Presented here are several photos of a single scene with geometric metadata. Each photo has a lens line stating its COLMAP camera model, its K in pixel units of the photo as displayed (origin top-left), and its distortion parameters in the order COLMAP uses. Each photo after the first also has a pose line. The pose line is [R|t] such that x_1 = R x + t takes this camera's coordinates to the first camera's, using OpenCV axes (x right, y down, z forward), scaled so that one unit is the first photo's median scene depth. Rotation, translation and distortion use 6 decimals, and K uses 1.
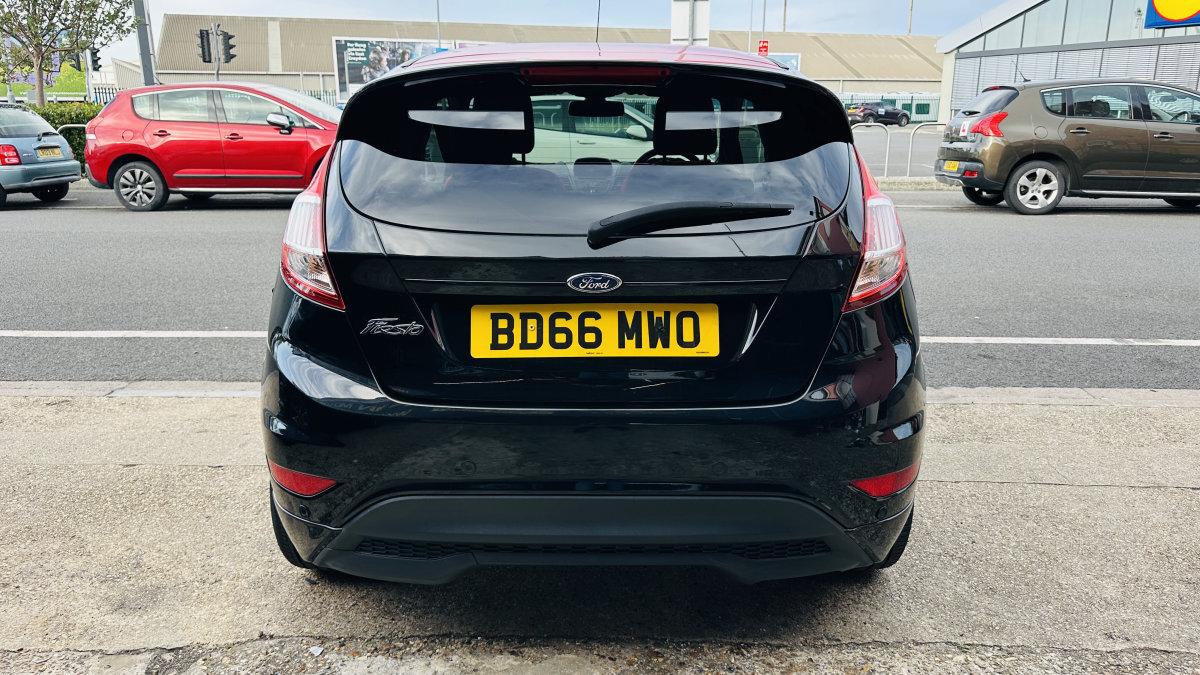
lens RADIAL K [[851.2, 0, 597.1], [0, 851.2, 327.1], [0, 0, 1]] dist [0.059081, -0.076946]
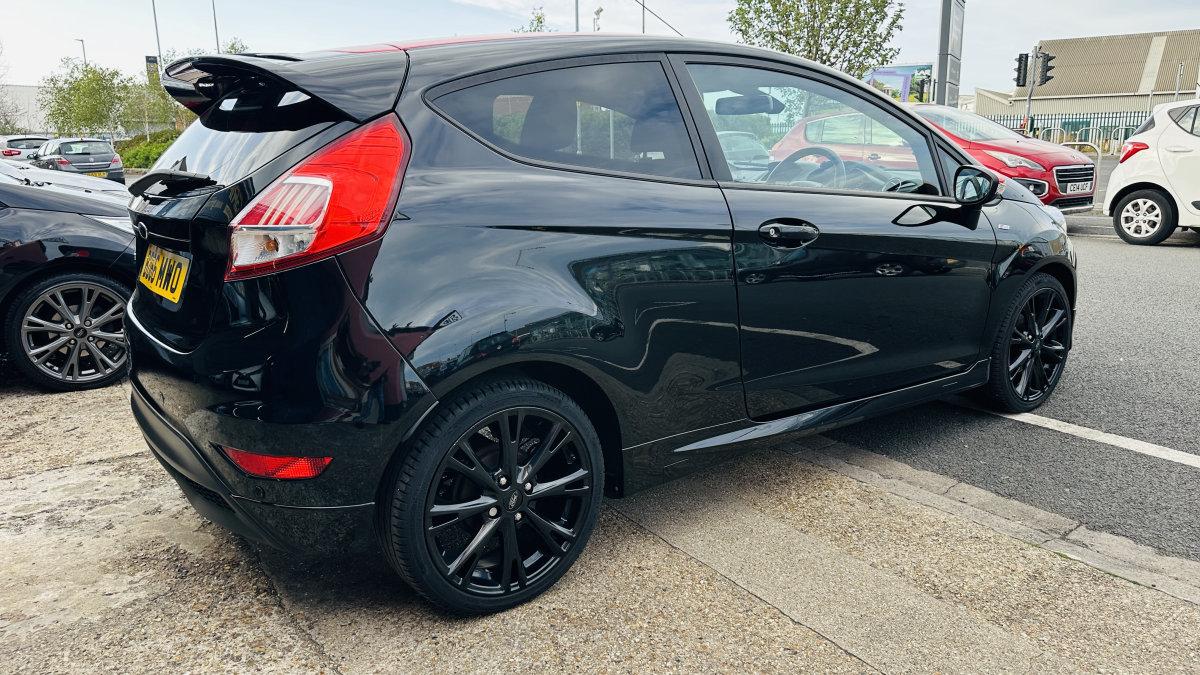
lens RADIAL K [[851.2, 0, 592.8], [0, 851.2, 336.8], [0, 0, 1]] dist [0.059081, -0.076946]
pose [[0.586640, 0.165834, -0.792687, 1.409452], [-0.182326, 0.980726, 0.070240, -0.104814], [0.789057, 0.103322, 0.605569, 0.746371]]
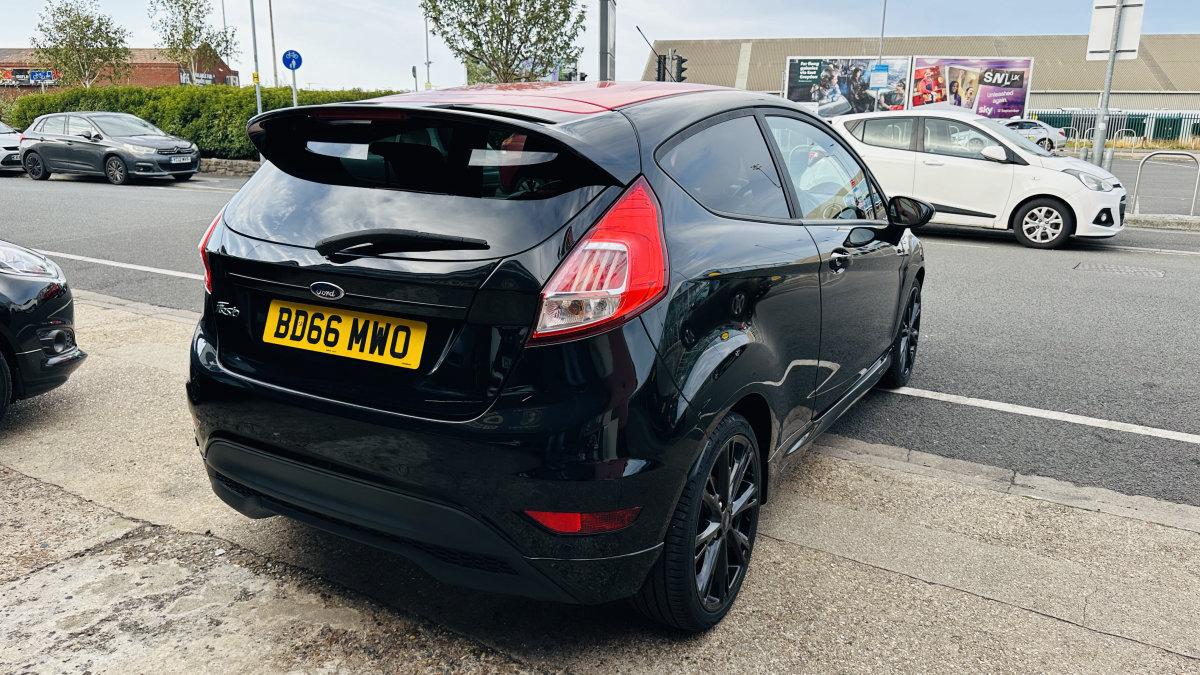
lens RADIAL K [[851.2, 0, 595.3], [0, 851.2, 336.4], [0, 0, 1]] dist [0.059081, -0.076946]
pose [[0.862995, 0.129980, -0.488206, 0.876489], [-0.133786, 0.990635, 0.027255, -0.069323], [0.487177, 0.041794, 0.872303, 0.144789]]
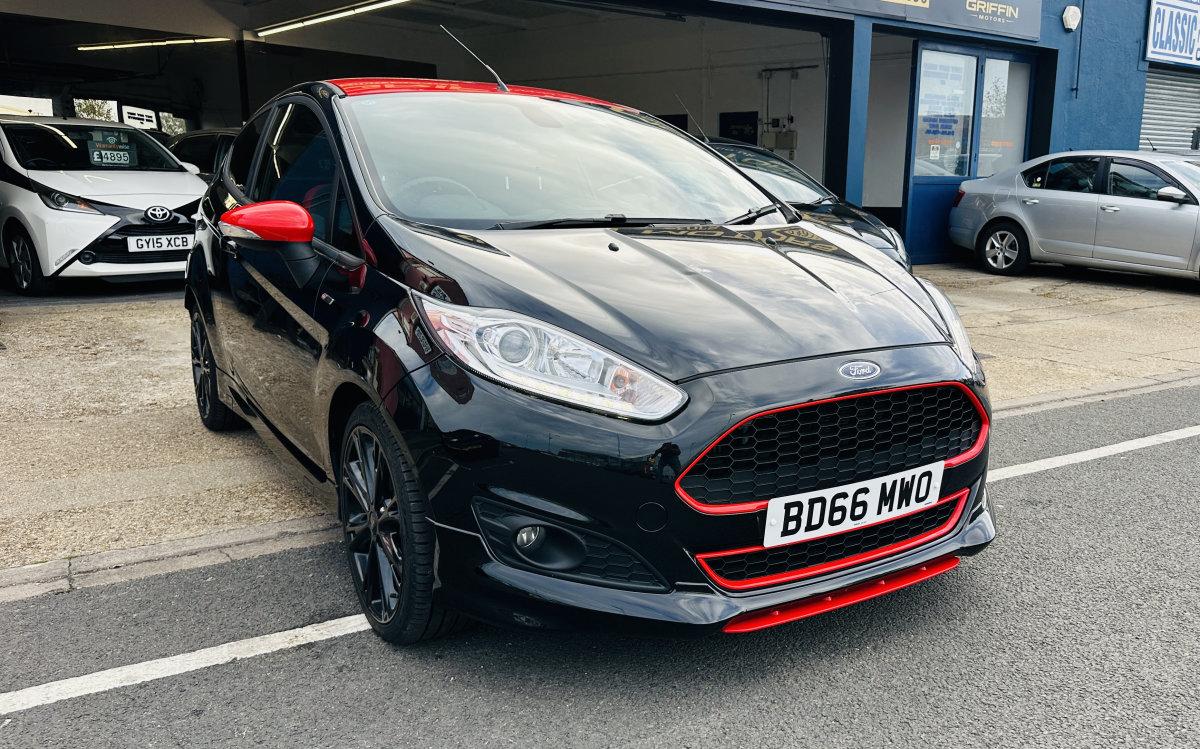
lens RADIAL K [[1000.0, 0, 689.2], [0, 1000.0, 360.0], [0, 0, 1]] dist [0.016146, -0.018297]
pose [[-0.829619, 0.088048, -0.551344, 0.819271], [-0.150143, 0.915931, 0.372194, -0.896937], [0.537764, 0.391559, -0.746654, 3.886152]]
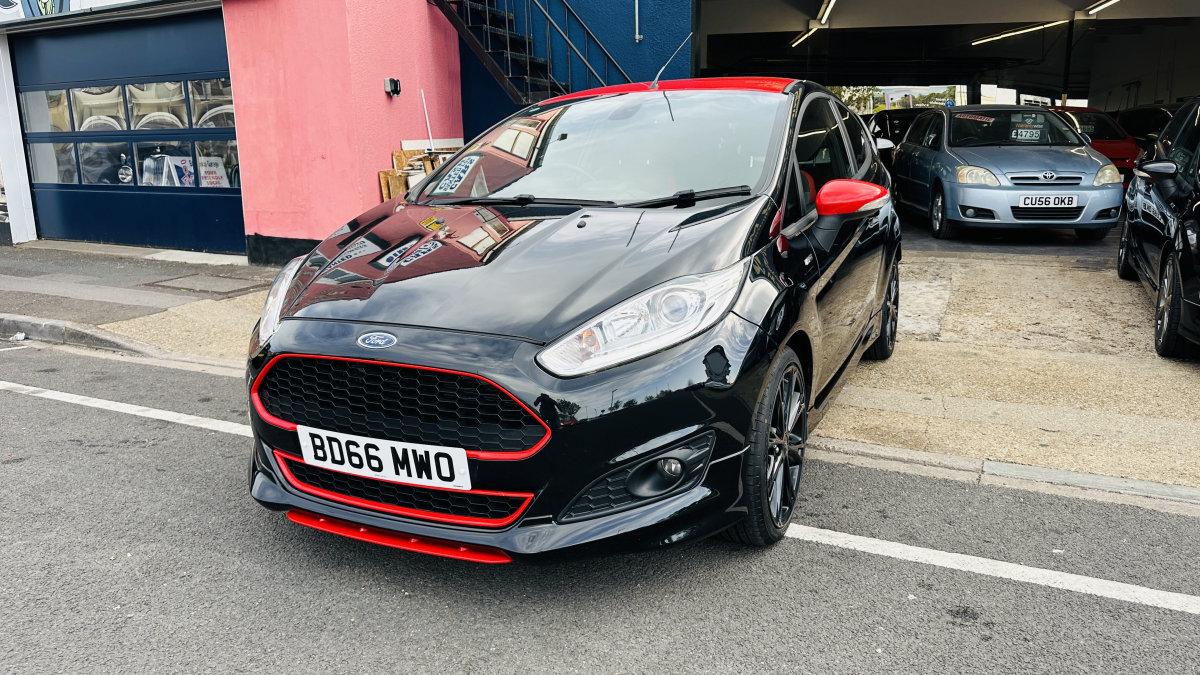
lens RADIAL K [[851.2, 0, 592.2], [0, 851.2, 337.9], [0, 0, 1]] dist [0.059081, -0.076946]
pose [[-0.905368, -0.083245, 0.416389, -0.757679], [0.114198, 0.896735, 0.427580, -0.929643], [-0.408985, 0.434668, -0.802369, 3.905255]]
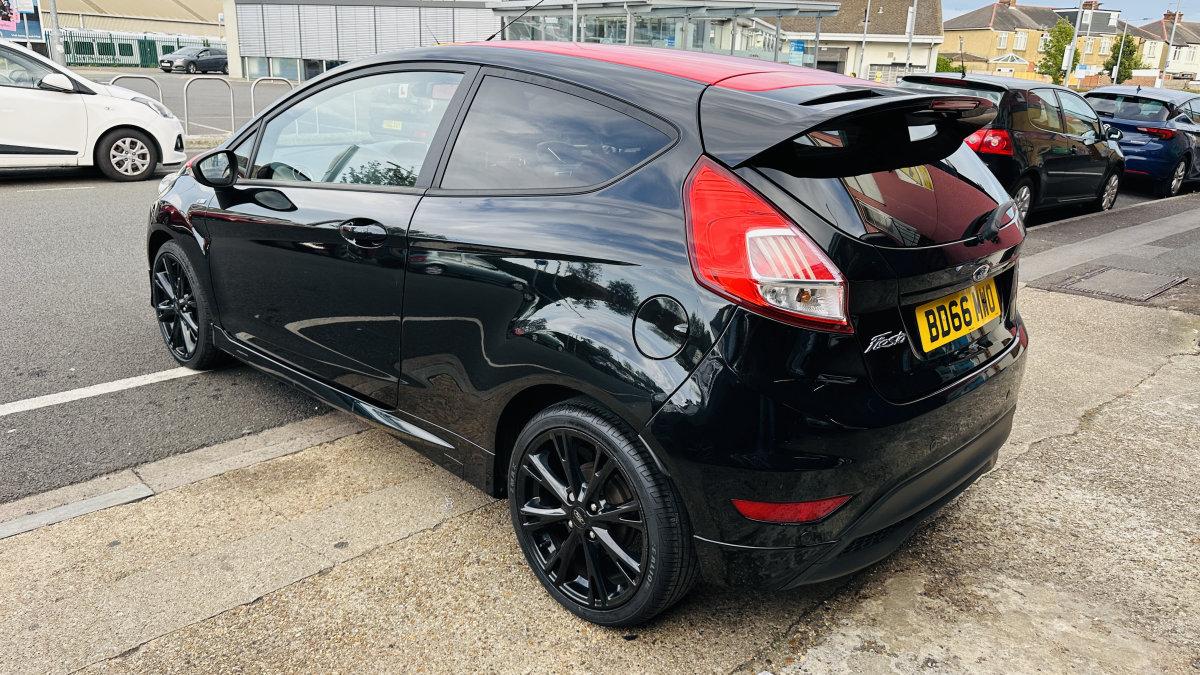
lens RADIAL K [[851.2, 0, 594.1], [0, 851.2, 336.4], [0, 0, 1]] dist [0.059081, -0.076946]
pose [[0.692092, -0.192737, 0.695601, -1.260433], [0.141414, 0.981221, 0.131175, -0.201439], [-0.707821, 0.007582, 0.706351, 0.492789]]
